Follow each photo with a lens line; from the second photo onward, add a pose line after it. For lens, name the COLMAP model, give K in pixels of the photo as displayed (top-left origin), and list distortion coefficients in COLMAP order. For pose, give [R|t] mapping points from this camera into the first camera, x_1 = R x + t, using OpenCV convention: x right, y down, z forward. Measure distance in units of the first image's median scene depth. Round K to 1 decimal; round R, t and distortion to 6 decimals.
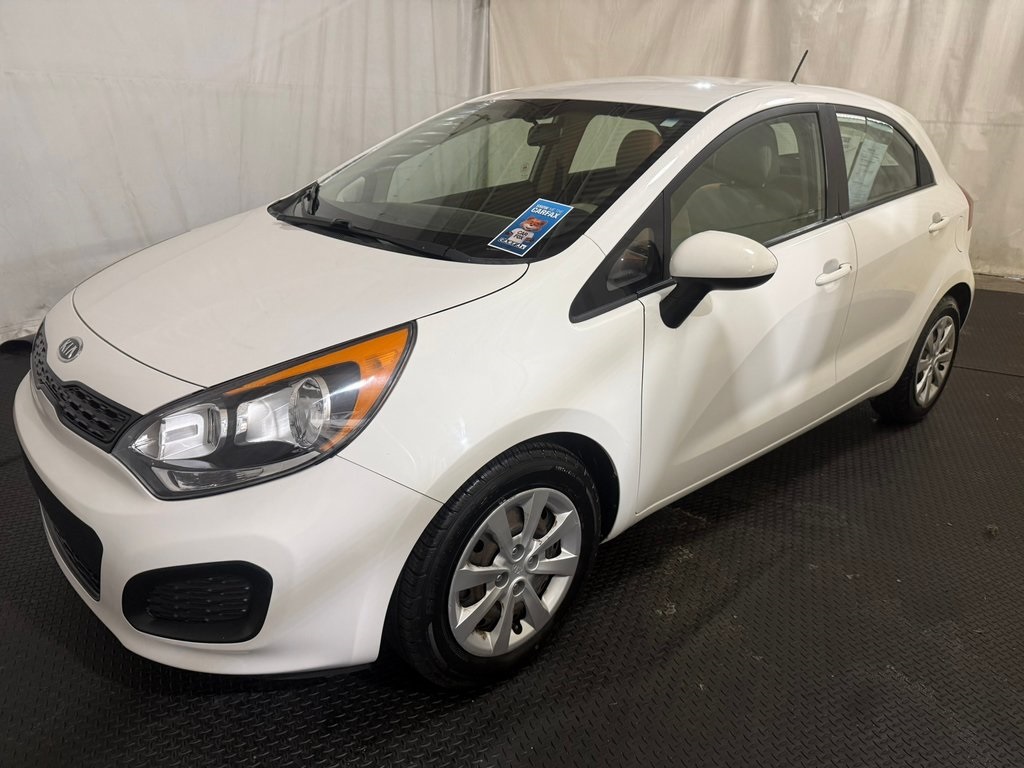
lens RADIAL K [[732.0, 0, 507.4], [0, 732.0, 390.9], [0, 0, 1]] dist [0.004438, -0.009454]
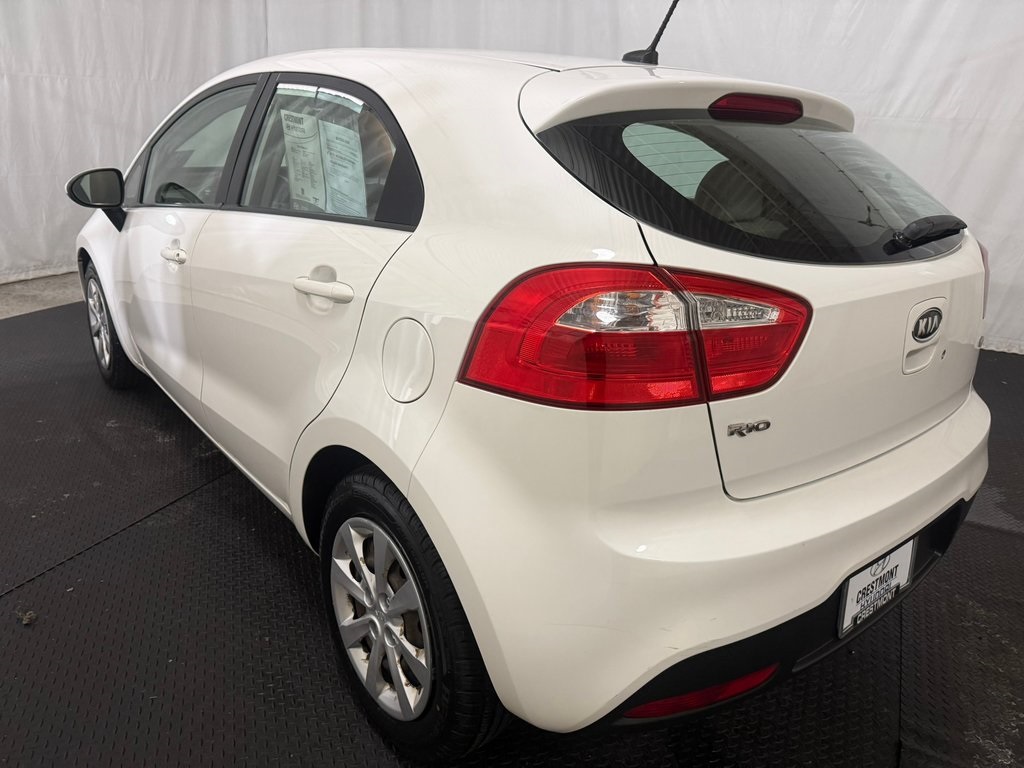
lens RADIAL K [[716.6, 0, 506.8], [0, 716.6, 387.9], [0, 0, 1]] dist [0.002913, -0.003733]
pose [[-0.059050, 0.313776, -0.947659, 1.206065], [-0.406603, 0.859439, 0.309901, -0.418007], [0.911695, 0.403621, 0.076832, 1.239238]]
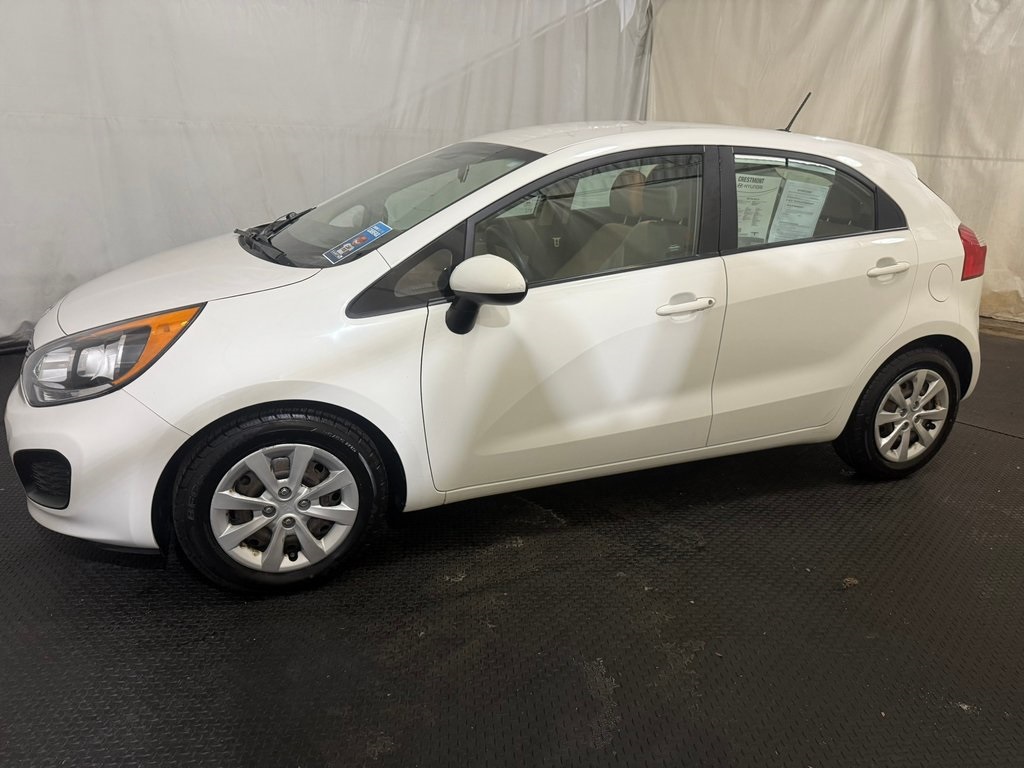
lens RADIAL K [[732.0, 0, 507.4], [0, 732.0, 390.9], [0, 0, 1]] dist [0.004438, -0.009454]
pose [[0.938586, 0.109309, -0.327275, 0.502592], [-0.125196, 0.991742, -0.027810, 0.020629], [0.321532, 0.067076, 0.944520, -0.057365]]
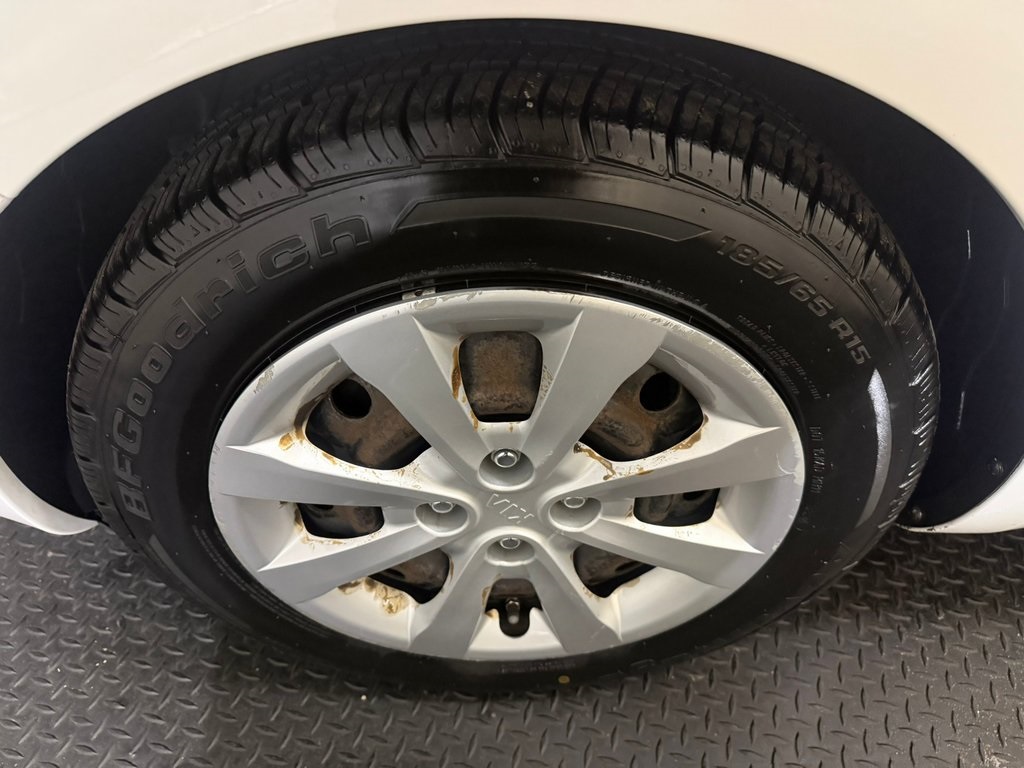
lens RADIAL K [[732.0, 0, 507.4], [0, 732.0, 390.9], [0, 0, 1]] dist [0.004438, -0.009454]
pose [[0.756432, 0.449913, -0.474753, 0.092589], [-0.227511, 0.861502, 0.453930, 0.036816], [0.613229, -0.235356, 0.754028, 0.507552]]
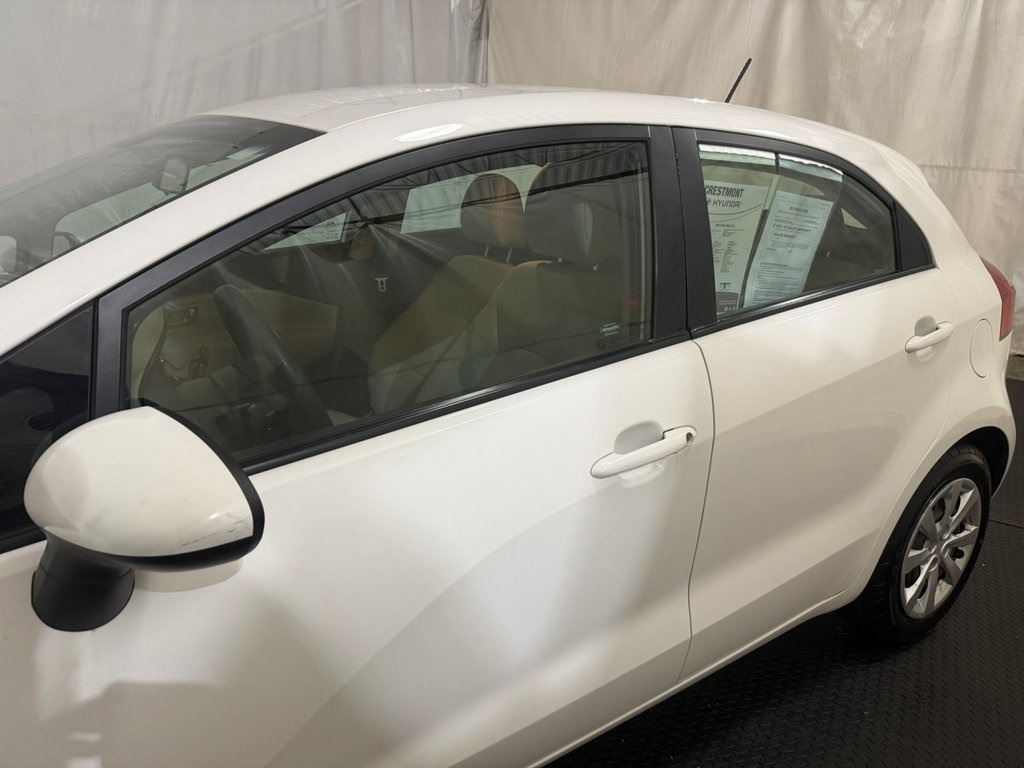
lens RADIAL K [[730.4, 0, 515.8], [0, 730.4, 384.5], [0, 0, 1]] dist [-0.000156, -0.005236]
pose [[0.992297, 0.045919, -0.115061, 0.368389], [-0.053261, 0.996680, -0.061575, -0.151390], [0.111851, 0.067229, 0.991448, 0.433477]]
